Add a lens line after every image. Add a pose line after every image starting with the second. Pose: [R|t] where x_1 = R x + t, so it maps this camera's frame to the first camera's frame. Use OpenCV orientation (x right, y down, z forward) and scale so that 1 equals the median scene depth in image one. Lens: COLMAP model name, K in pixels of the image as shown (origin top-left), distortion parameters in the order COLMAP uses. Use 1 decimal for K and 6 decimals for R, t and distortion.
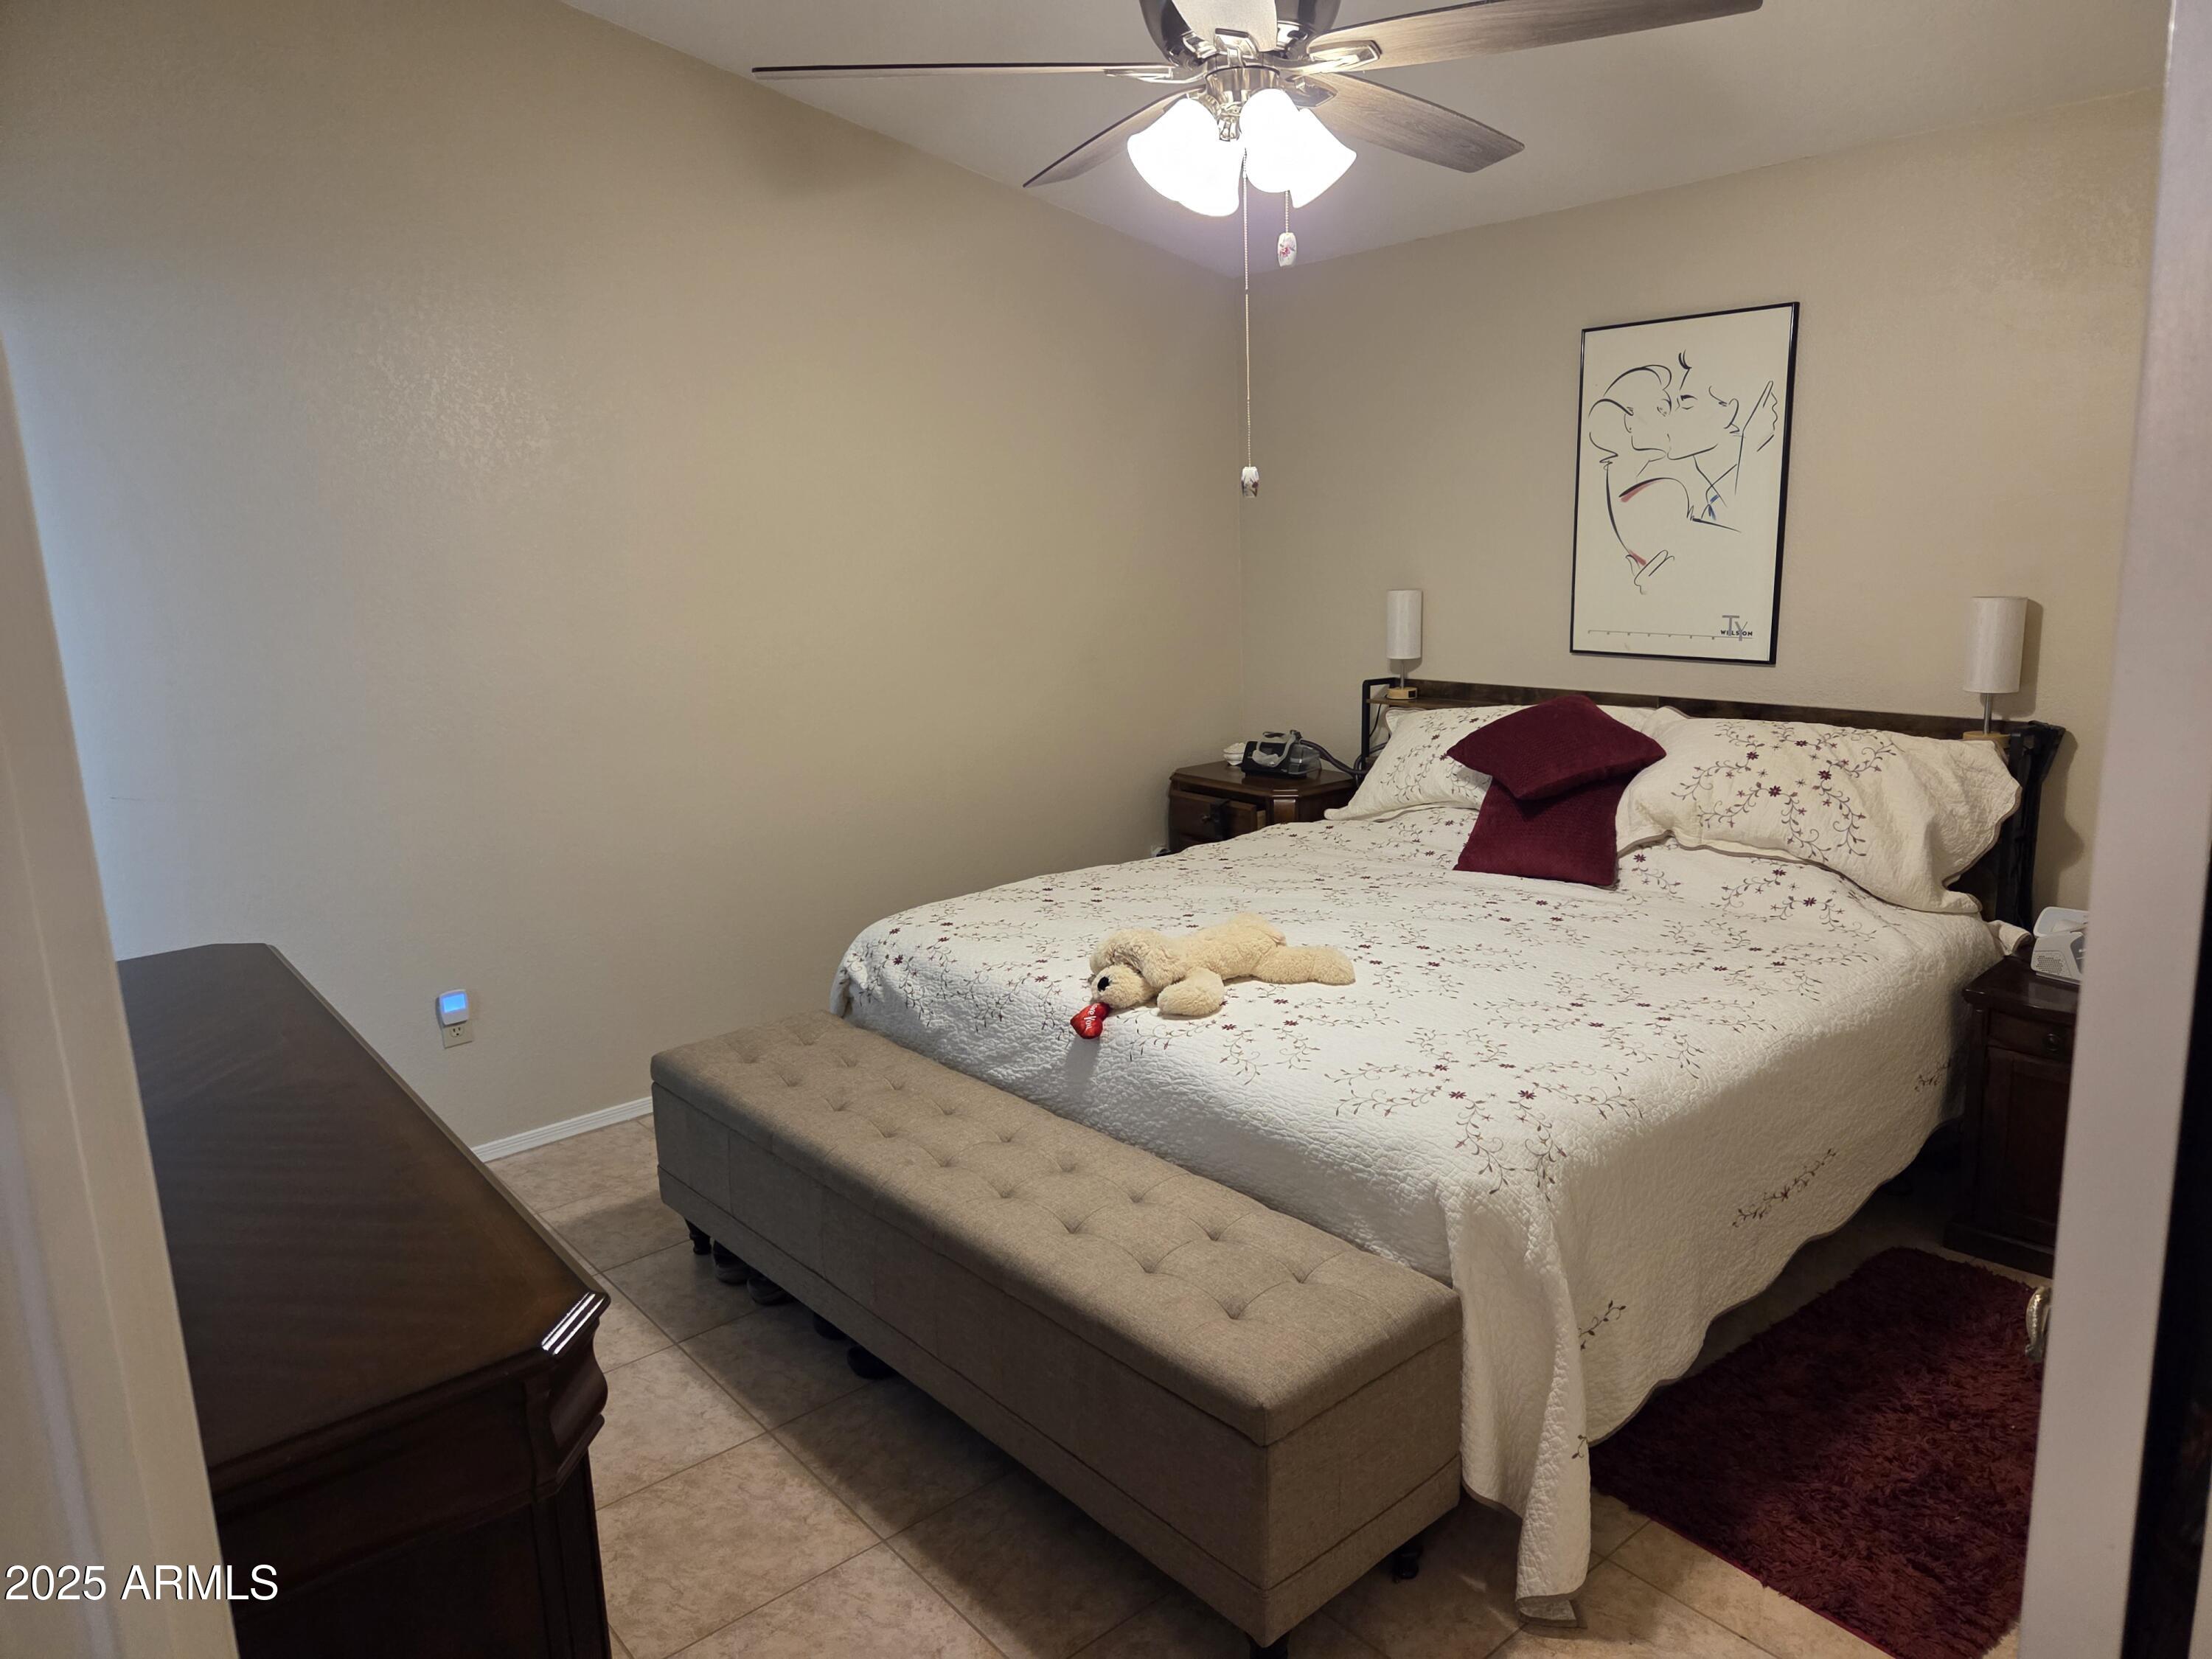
lens RADIAL K [[1472.9, 0, 1110.4], [0, 1472.9, 814.1], [0, 0, 1]] dist [0.102412, -0.078992]
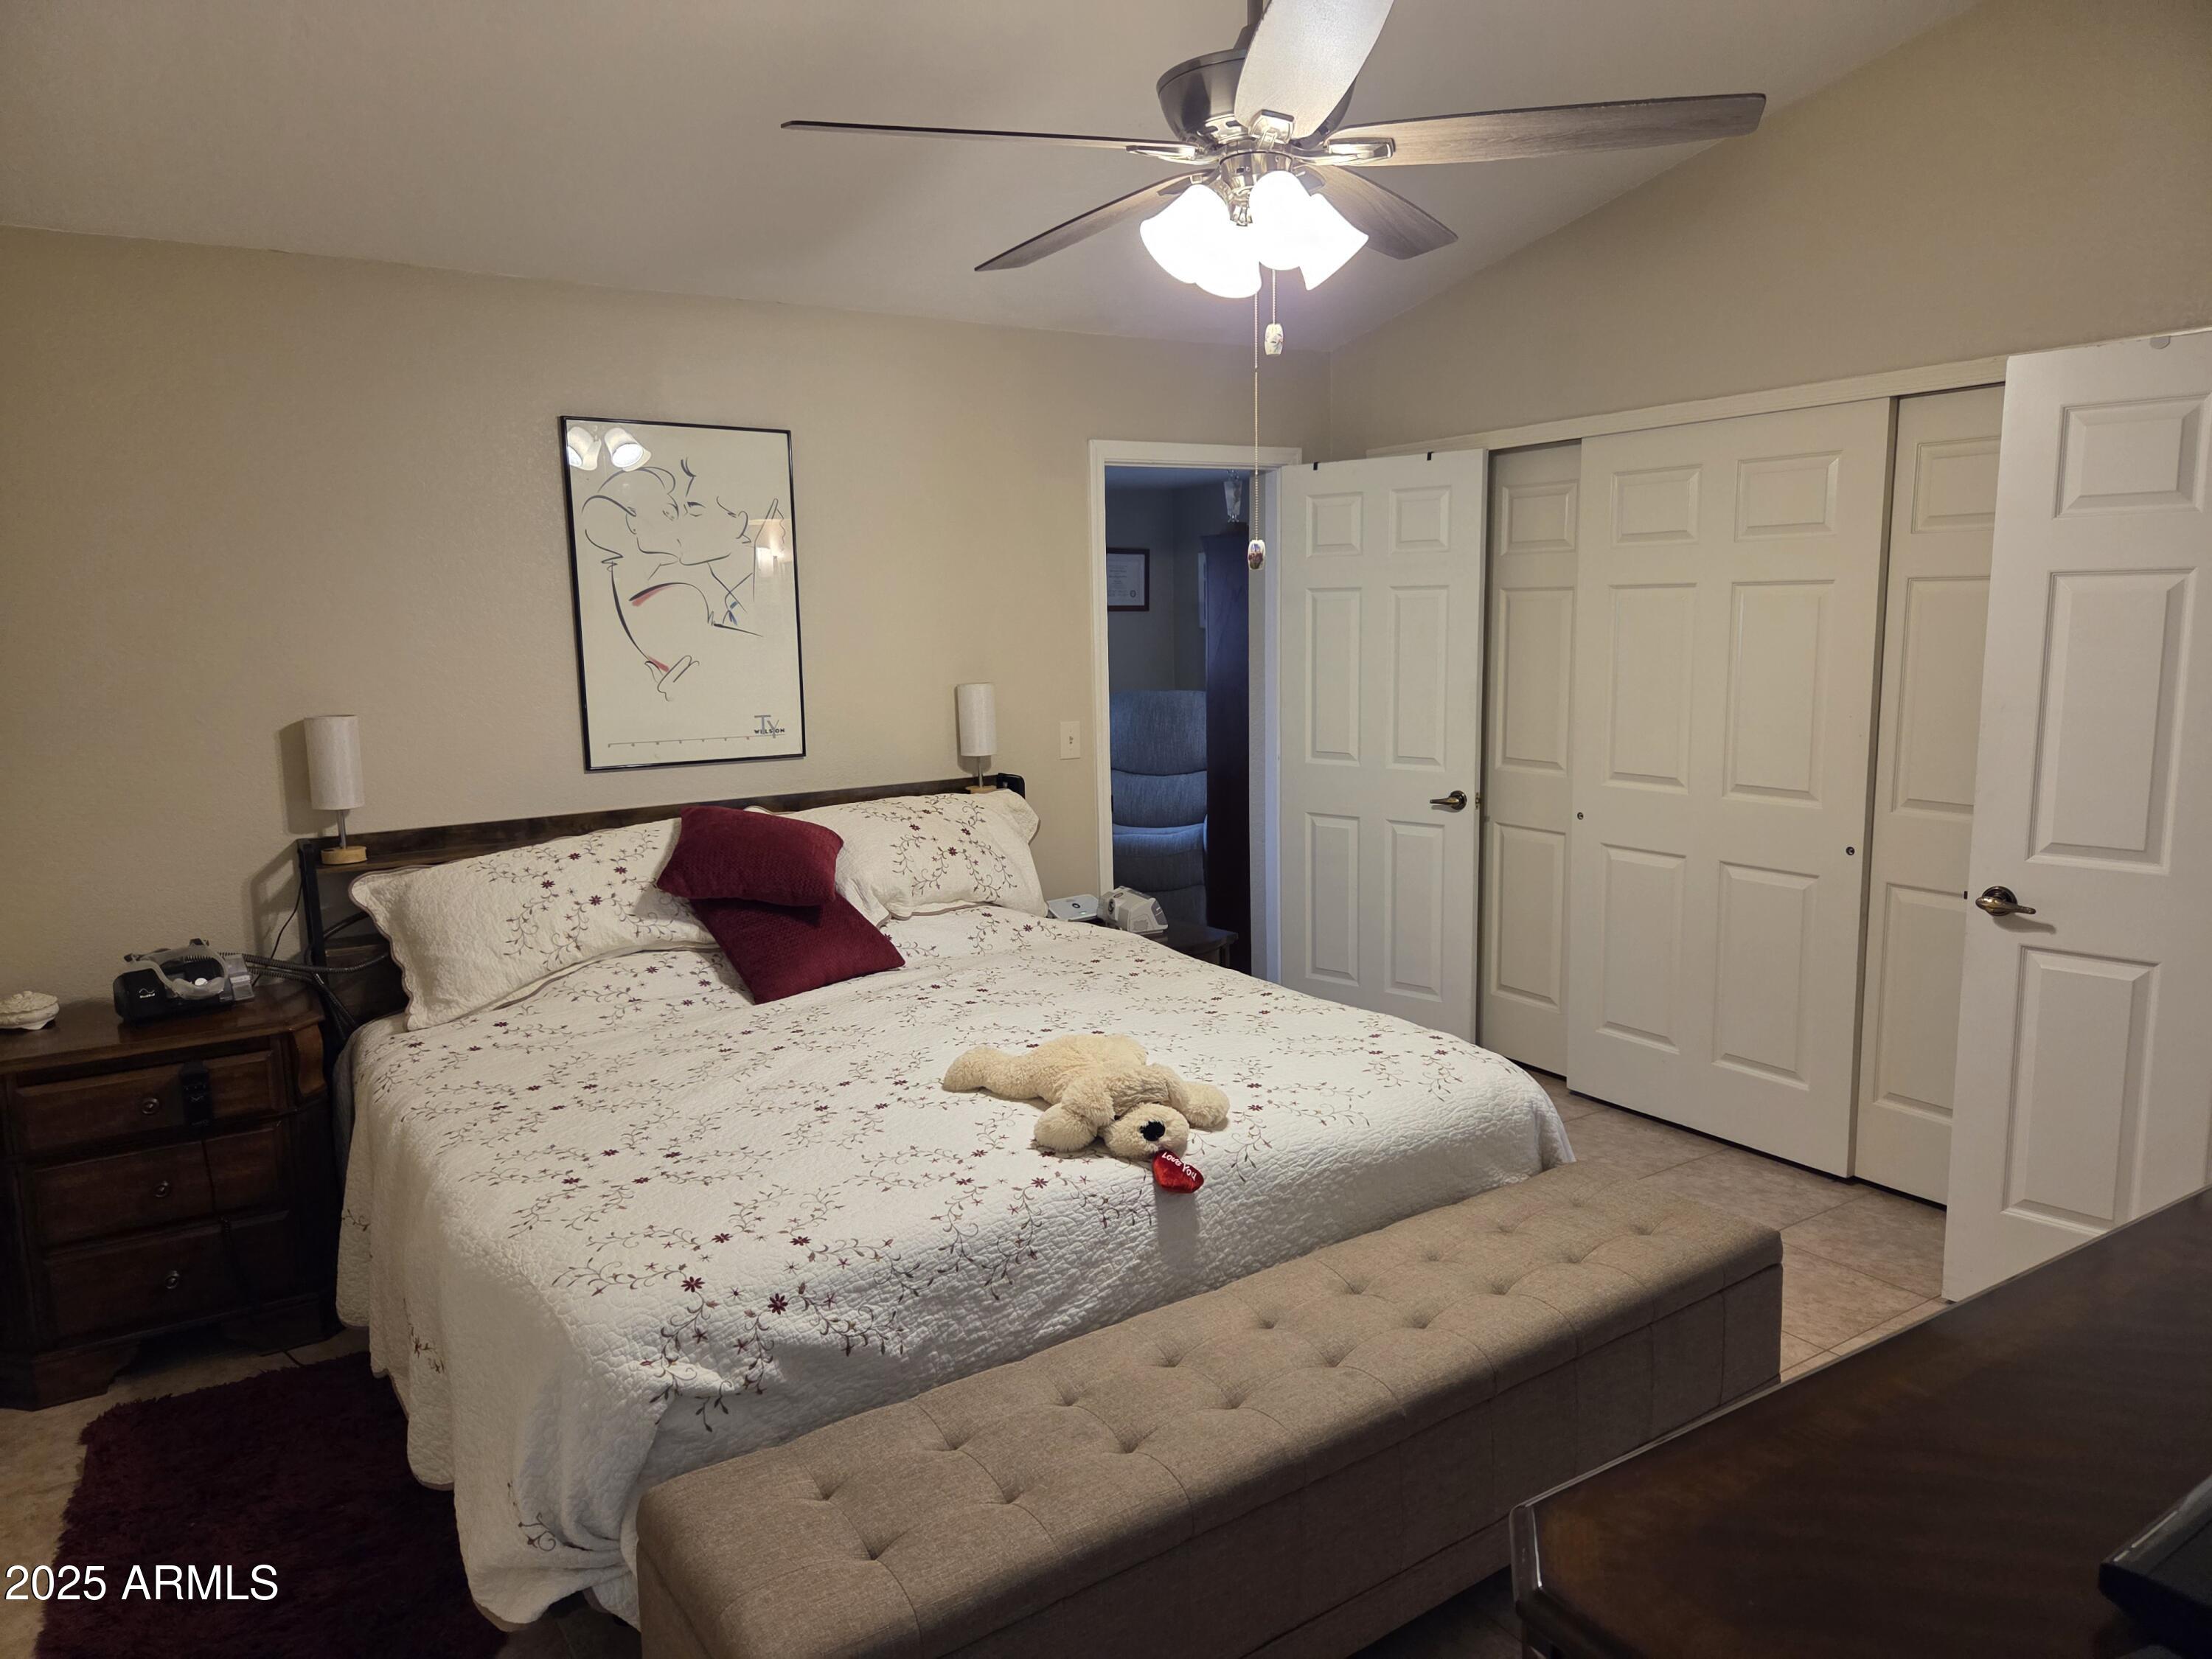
lens RADIAL K [[1464.1, 0, 1141.3], [0, 1464.1, 830.5], [0, 0, 1]] dist [0.083779, -0.081287]
pose [[0.118161, -0.123014, 0.985345, -0.665046], [0.215144, 0.971898, 0.095535, -0.109124], [-0.969408, 0.200703, 0.141306, 0.699998]]
